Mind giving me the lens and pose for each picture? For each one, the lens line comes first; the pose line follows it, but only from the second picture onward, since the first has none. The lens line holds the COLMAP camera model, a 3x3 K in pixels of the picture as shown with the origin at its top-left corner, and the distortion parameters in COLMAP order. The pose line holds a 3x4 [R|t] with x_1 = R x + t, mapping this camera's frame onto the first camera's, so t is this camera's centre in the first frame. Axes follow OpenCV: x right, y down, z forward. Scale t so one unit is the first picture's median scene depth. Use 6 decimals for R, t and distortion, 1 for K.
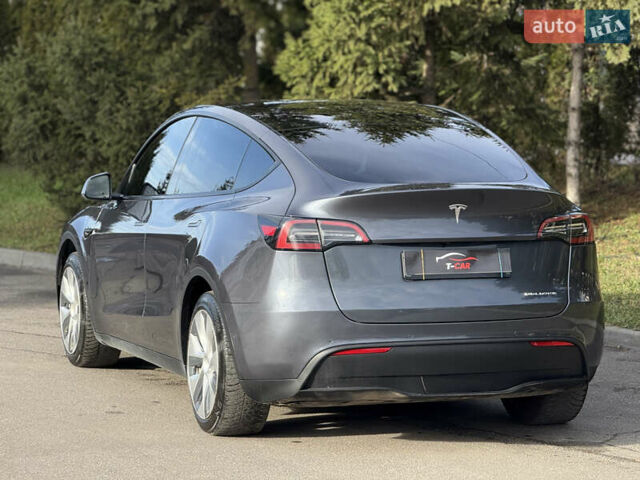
lens RADIAL K [[2280.9, 0, 310.1], [0, 2280.9, 217.7], [0, 0, 1]] dist [0.230837, 0.000000]
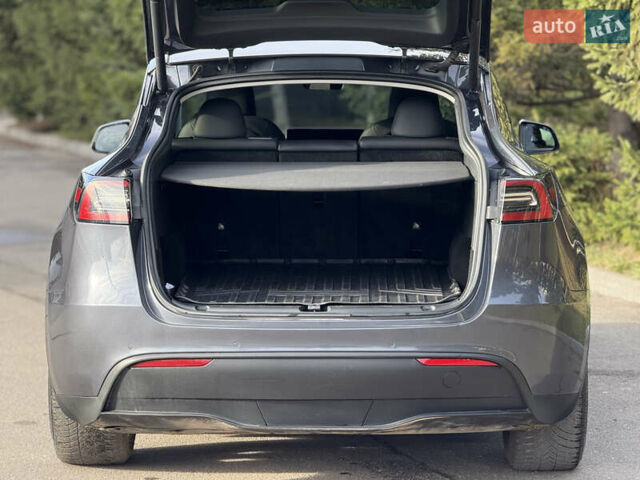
lens RADIAL K [[2280.9, 0, 322.3], [0, 2280.9, 242.9], [0, 0, 1]] dist [0.230837, 0.000000]
pose [[0.940044, 0.024349, -0.340184, 0.191449], [-0.015193, 0.999448, 0.029552, -0.001168], [0.340716, -0.022612, 0.939894, 0.203363]]
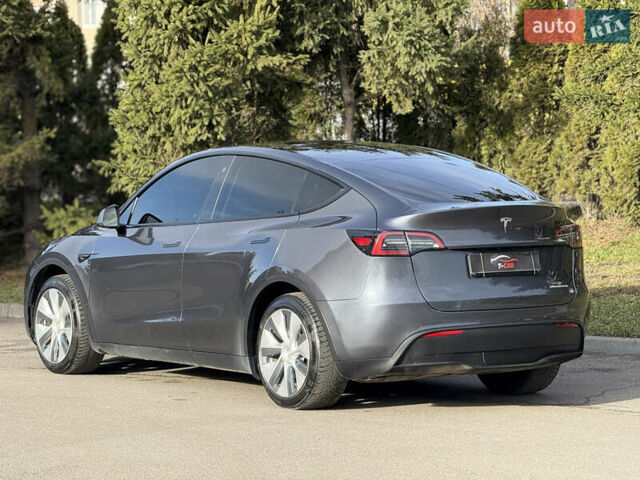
lens RADIAL K [[2280.9, 0, 319.2], [0, 2280.9, 235.3], [0, 0, 1]] dist [0.230837, 0.000000]
pose [[0.960446, -0.020289, 0.277724, -0.242535], [0.025979, 0.999521, -0.016823, 0.014160], [-0.277250, 0.023373, 0.960513, -0.127435]]
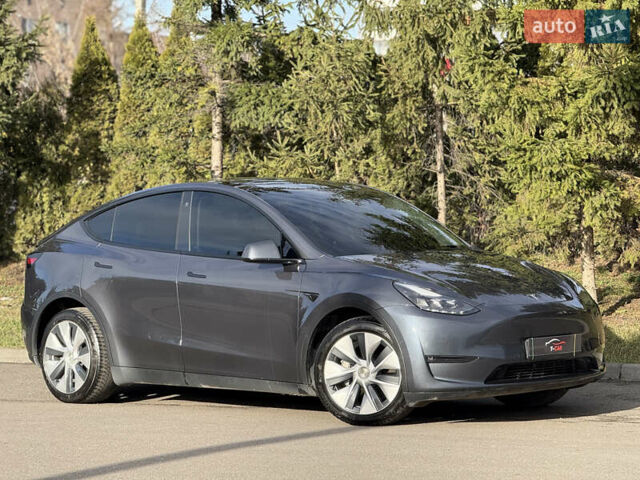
lens RADIAL K [[2280.9, 0, 317.2], [0, 2280.9, 240.5], [0, 0, 1]] dist [0.230837, 0.000000]
pose [[0.898998, -0.021232, 0.437437, -0.276538], [0.042013, 0.998399, -0.037884, 0.036859], [-0.435933, 0.052436, 0.898450, -0.299111]]
